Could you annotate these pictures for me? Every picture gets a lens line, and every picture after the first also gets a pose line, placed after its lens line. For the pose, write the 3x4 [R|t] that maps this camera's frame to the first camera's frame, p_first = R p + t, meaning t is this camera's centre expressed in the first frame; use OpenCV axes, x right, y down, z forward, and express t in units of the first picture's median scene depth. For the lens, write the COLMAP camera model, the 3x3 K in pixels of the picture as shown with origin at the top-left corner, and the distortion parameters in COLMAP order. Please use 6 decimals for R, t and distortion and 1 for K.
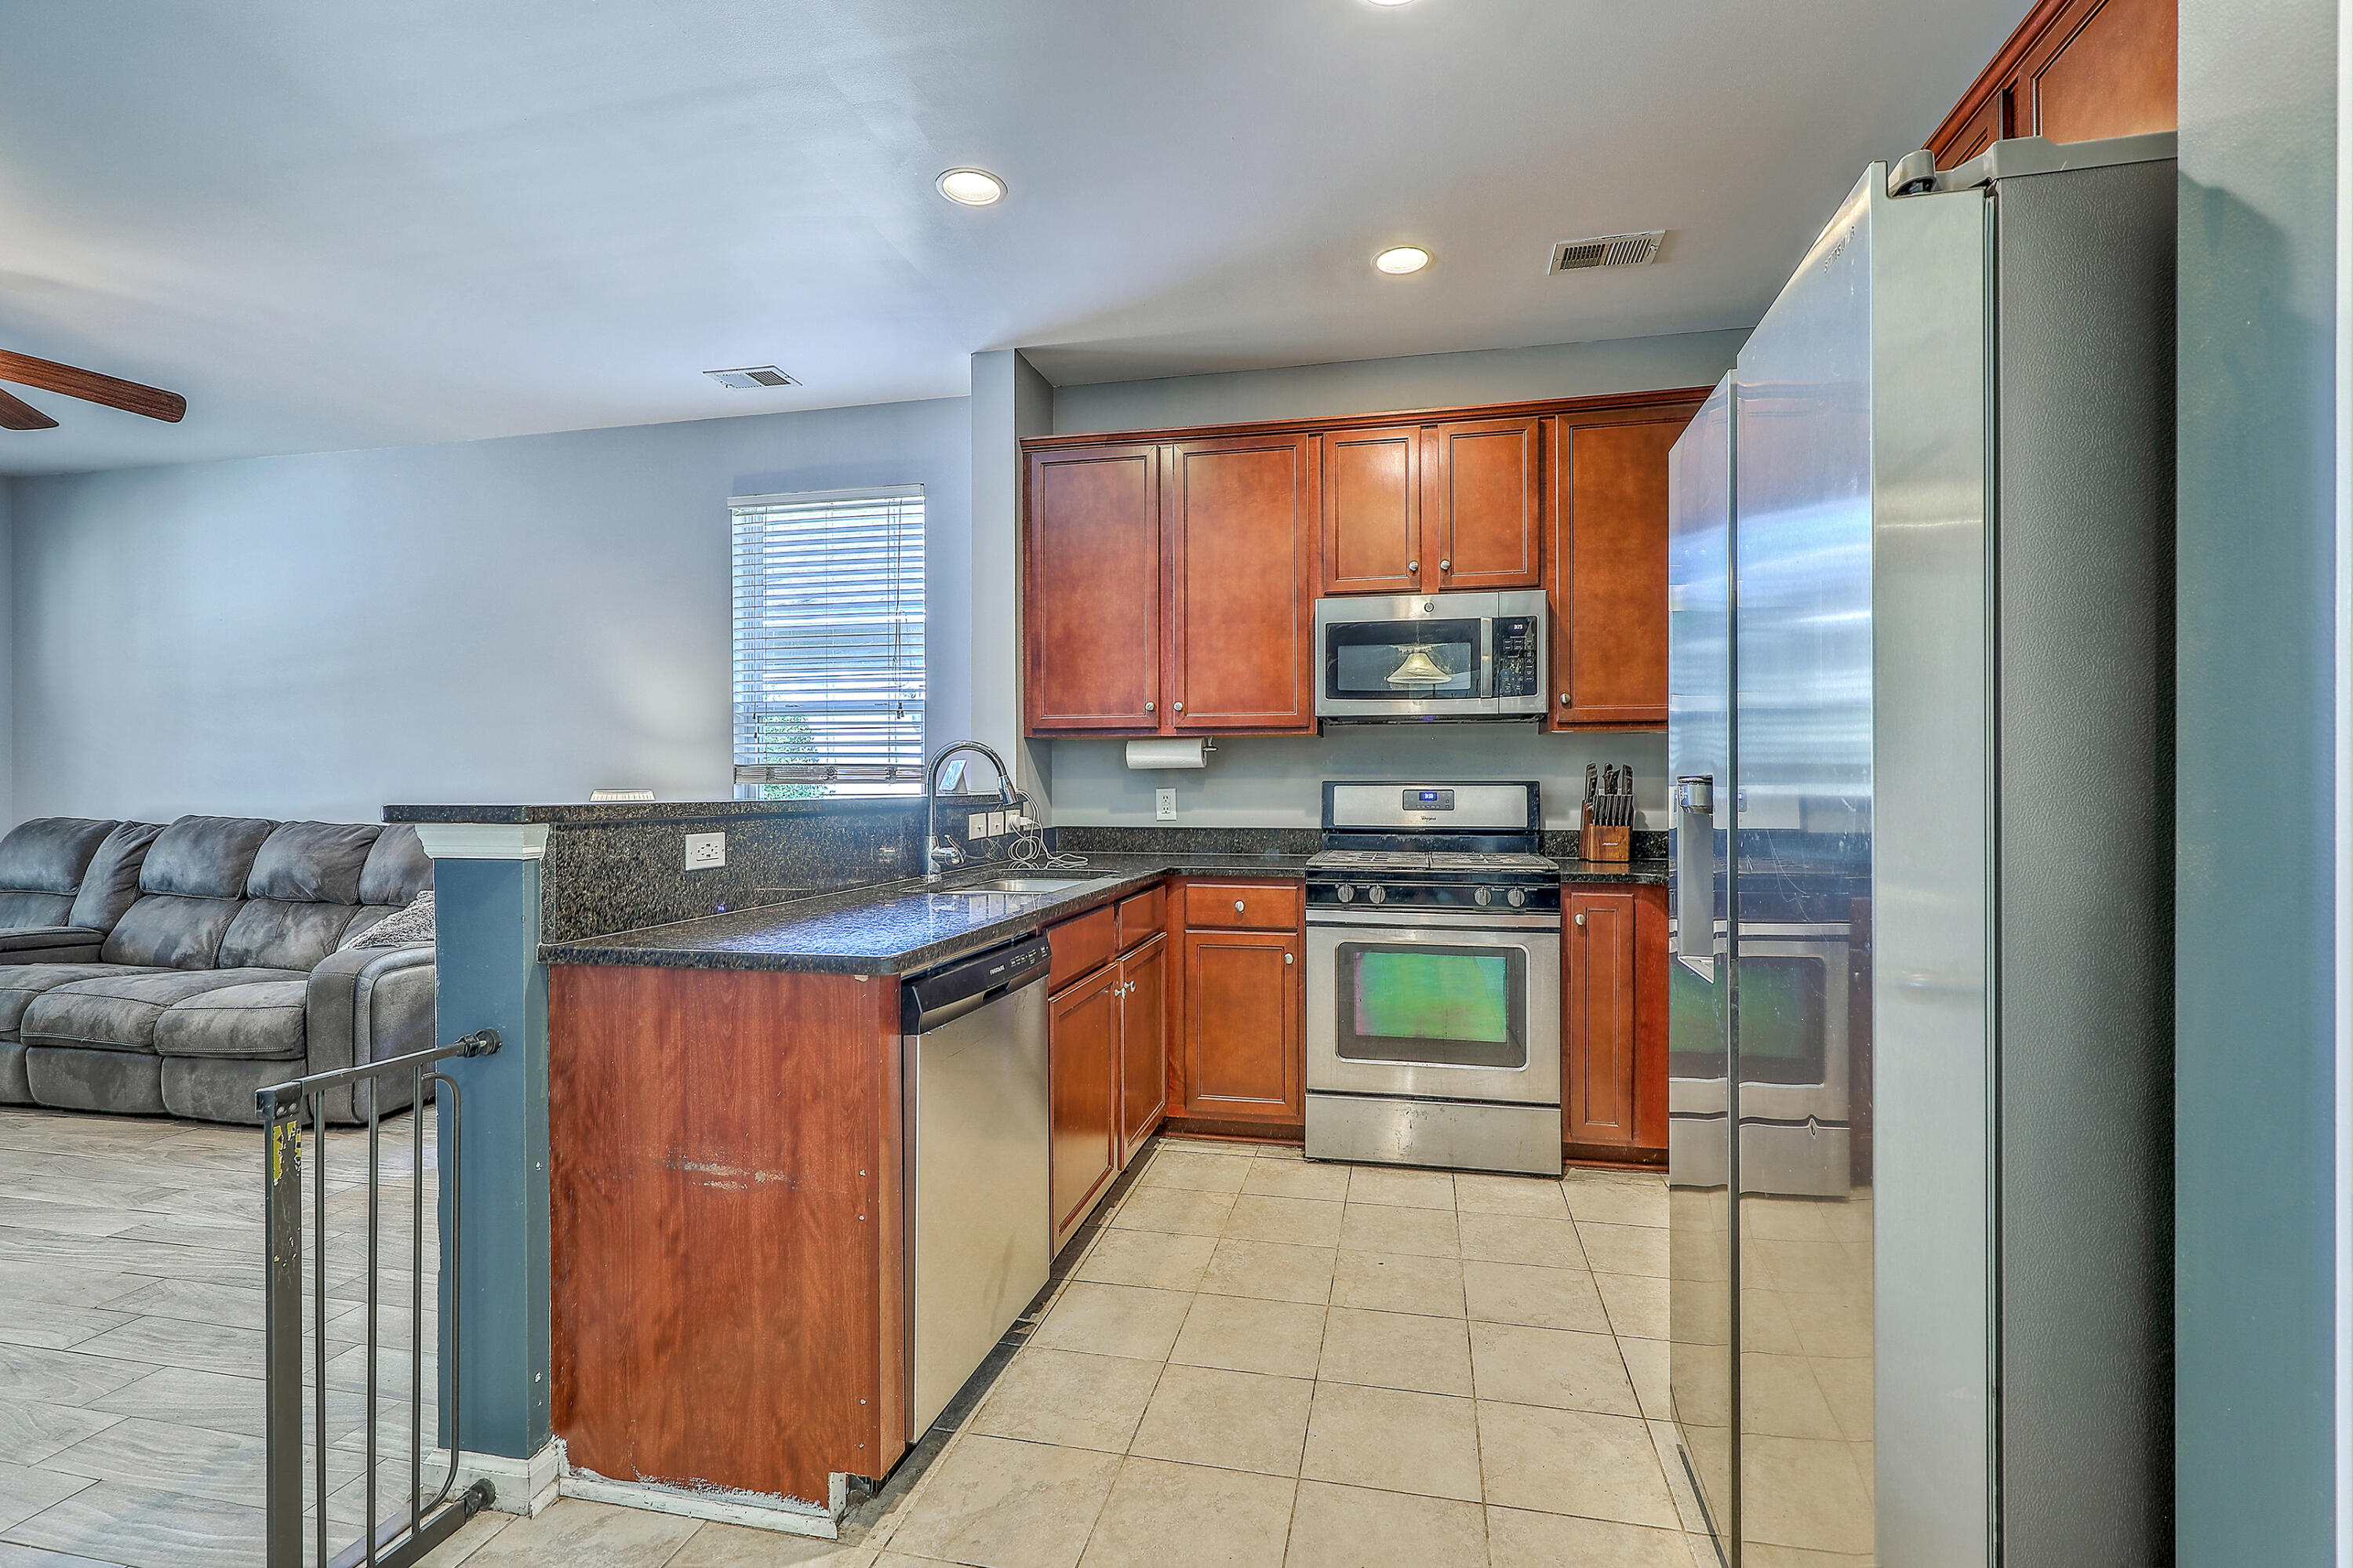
lens RADIAL K [[1054.8, 0, 1193.6], [0, 1054.8, 785.6], [0, 0, 1]] dist [0.003044, -0.000071]
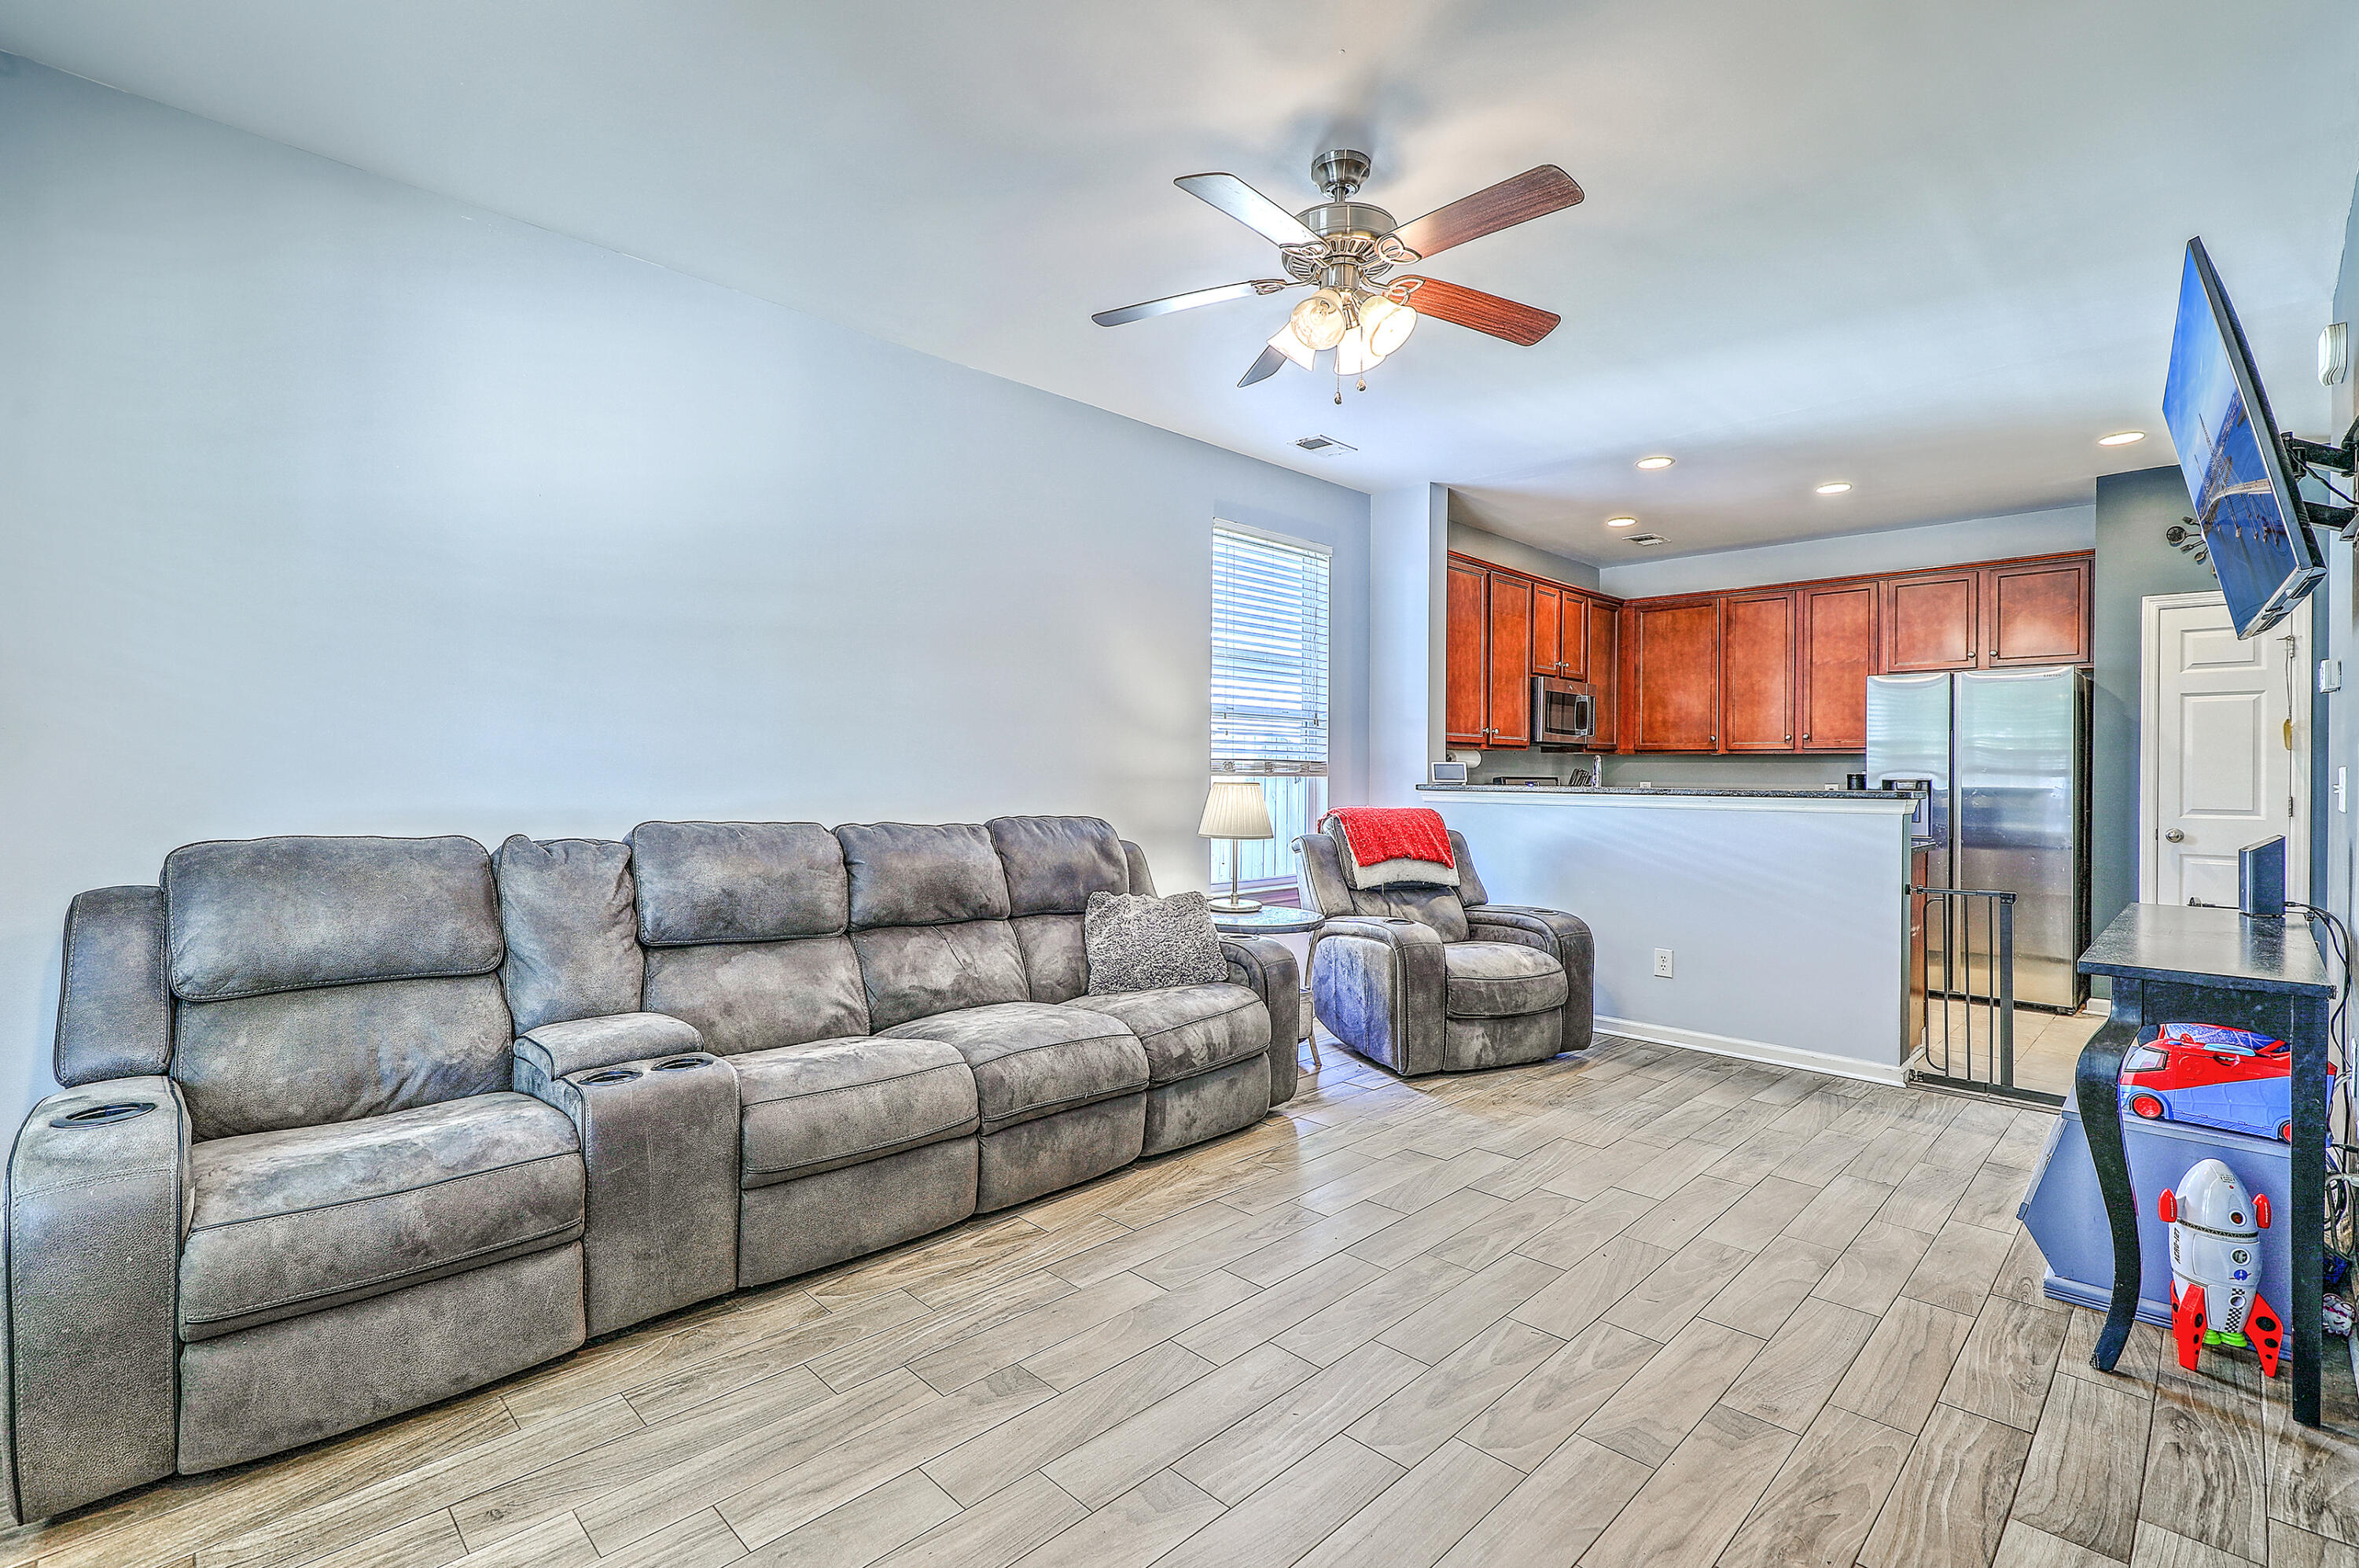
lens RADIAL K [[1075.1, 0, 1191.3], [0, 1075.1, 773.3], [0, 0, 1]] dist [0.000851, -0.000542]
pose [[0.537589, 0.008170, 0.843168, -1.696394], [-0.008442, 0.999955, -0.004306, 0.001034], [-0.843165, -0.004803, 0.537633, 0.499704]]
